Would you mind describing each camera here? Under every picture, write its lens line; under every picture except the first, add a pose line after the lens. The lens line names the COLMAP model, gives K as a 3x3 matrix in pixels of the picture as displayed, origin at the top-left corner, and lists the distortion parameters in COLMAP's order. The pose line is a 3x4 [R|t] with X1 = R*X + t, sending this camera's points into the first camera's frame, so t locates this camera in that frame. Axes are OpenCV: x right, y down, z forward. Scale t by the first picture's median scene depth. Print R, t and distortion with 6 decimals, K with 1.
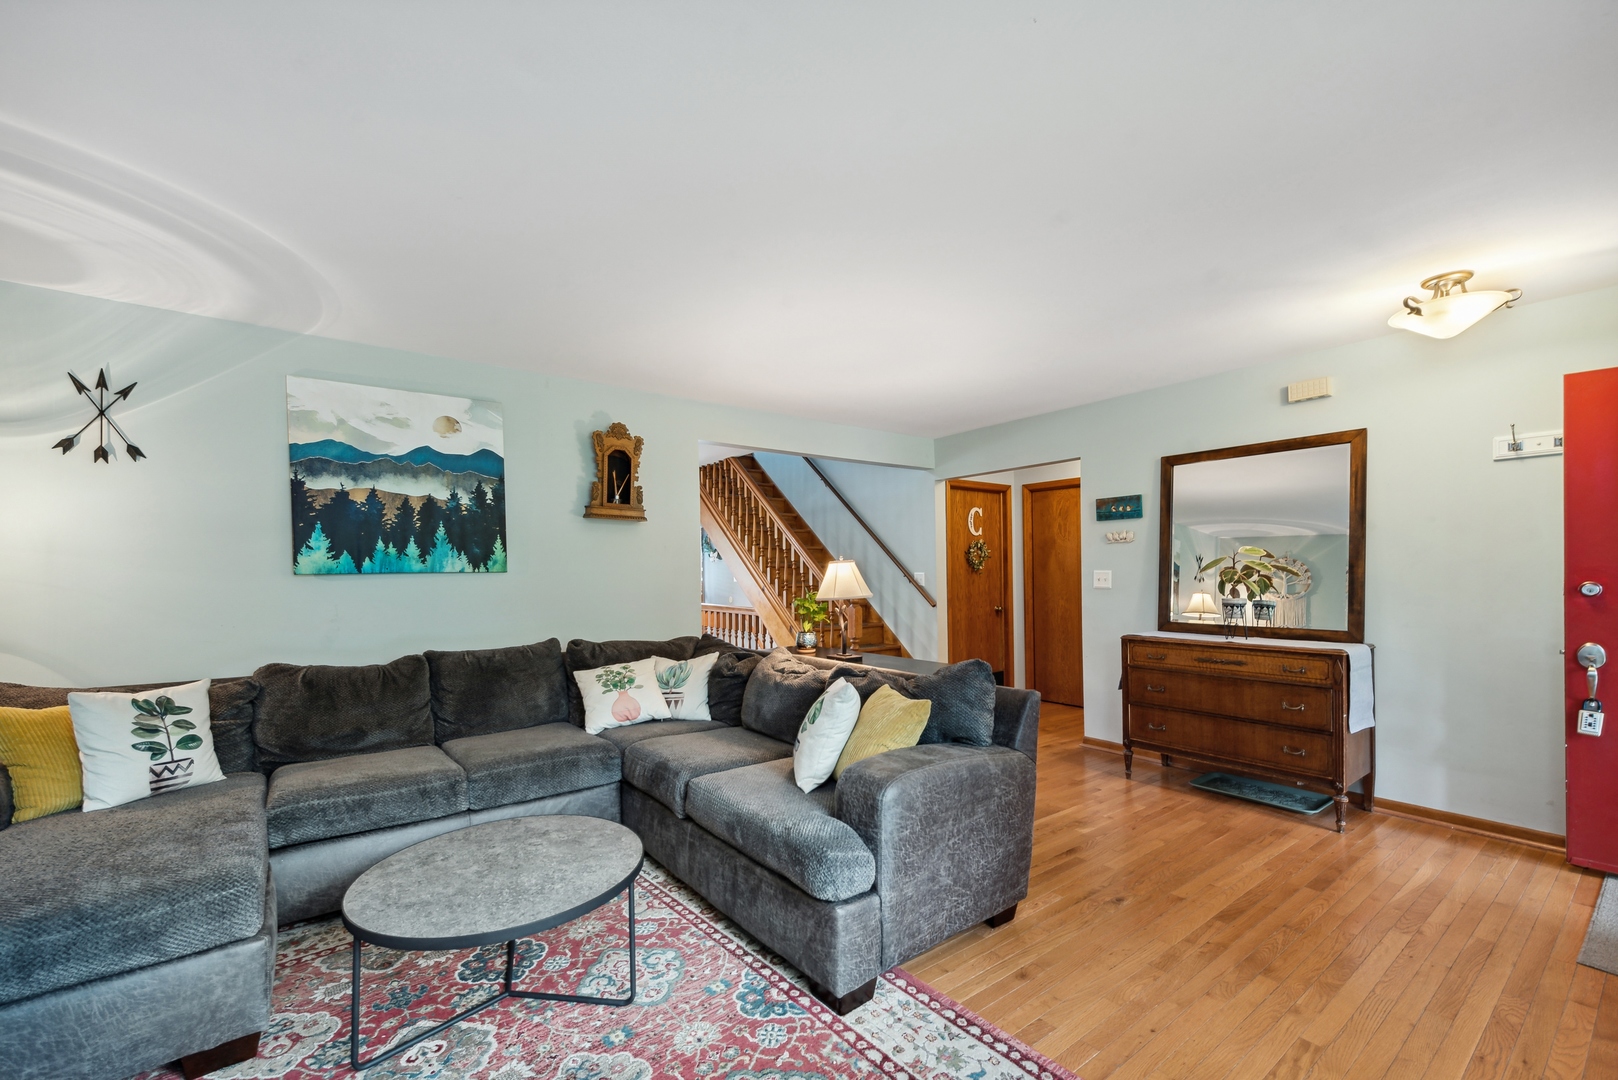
lens RADIAL K [[662.3, 0, 816.2], [0, 662.3, 574.9], [0, 0, 1]] dist [0.012342, -0.001840]
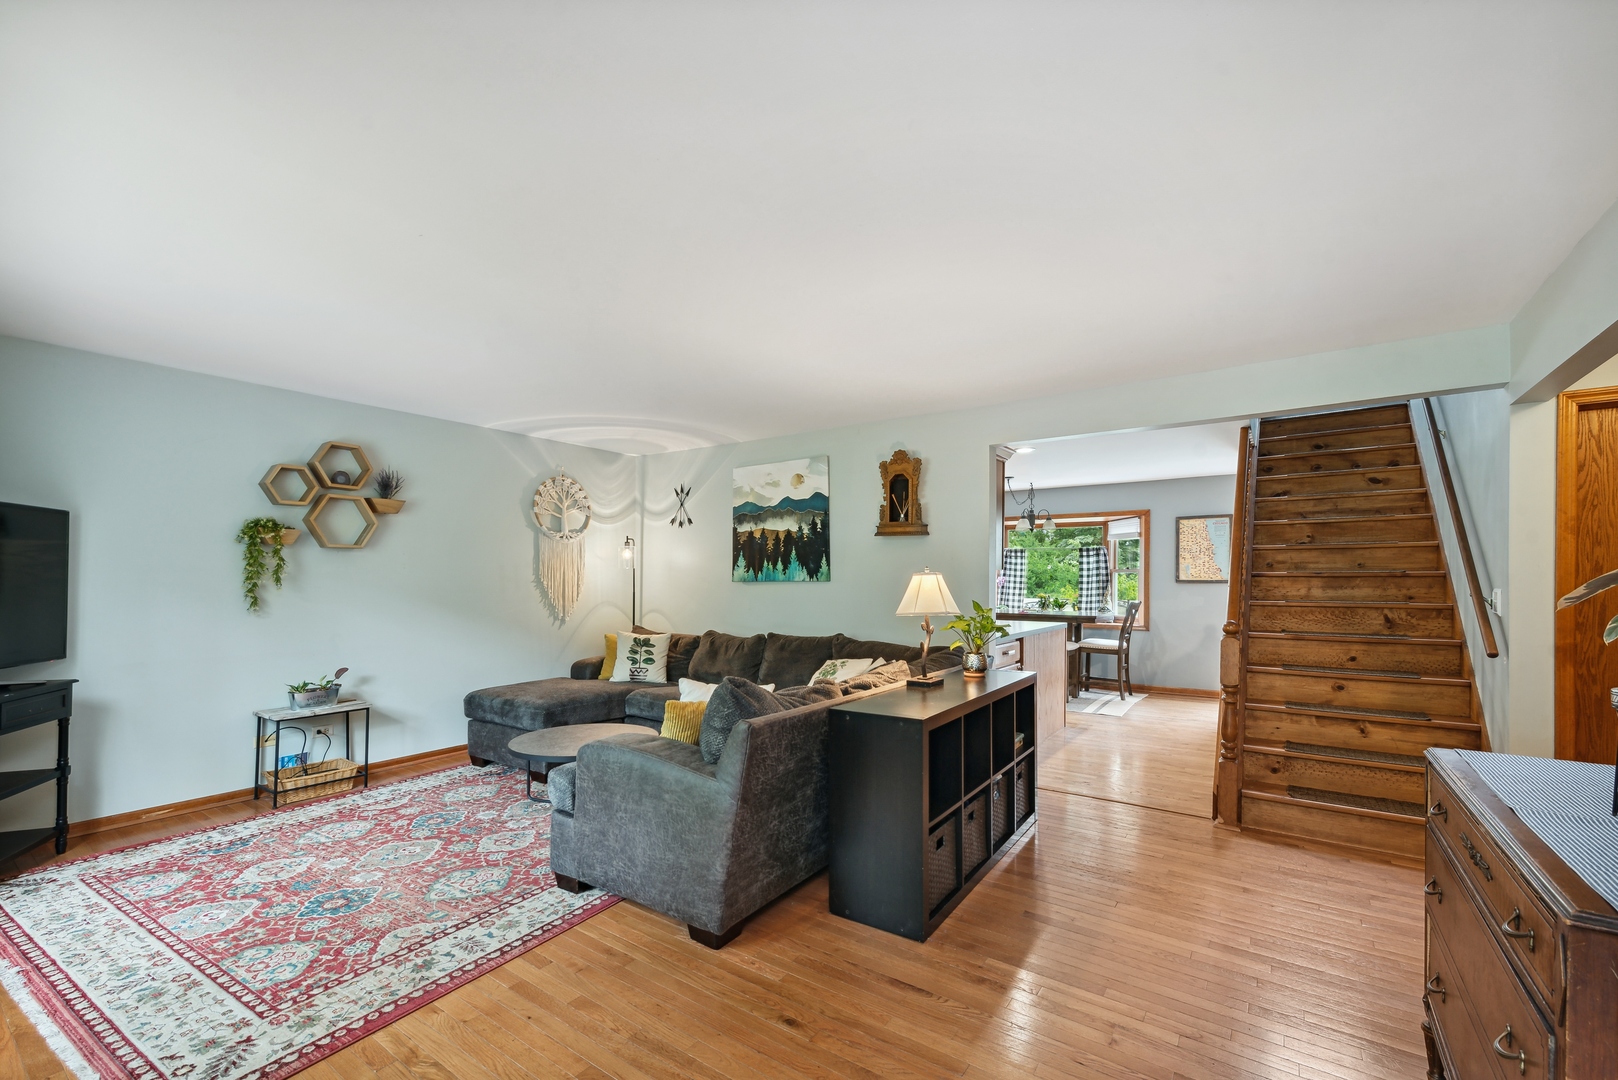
lens RADIAL K [[697.9, 0, 825.7], [0, 697.9, 578.7], [0, 0, 1]] dist [0.000113, -0.000057]
pose [[0.305804, 0.006819, -0.952070, 0.957545], [-0.007665, 0.999960, 0.004700, -0.017344], [0.952064, 0.005861, 0.305843, 0.618370]]
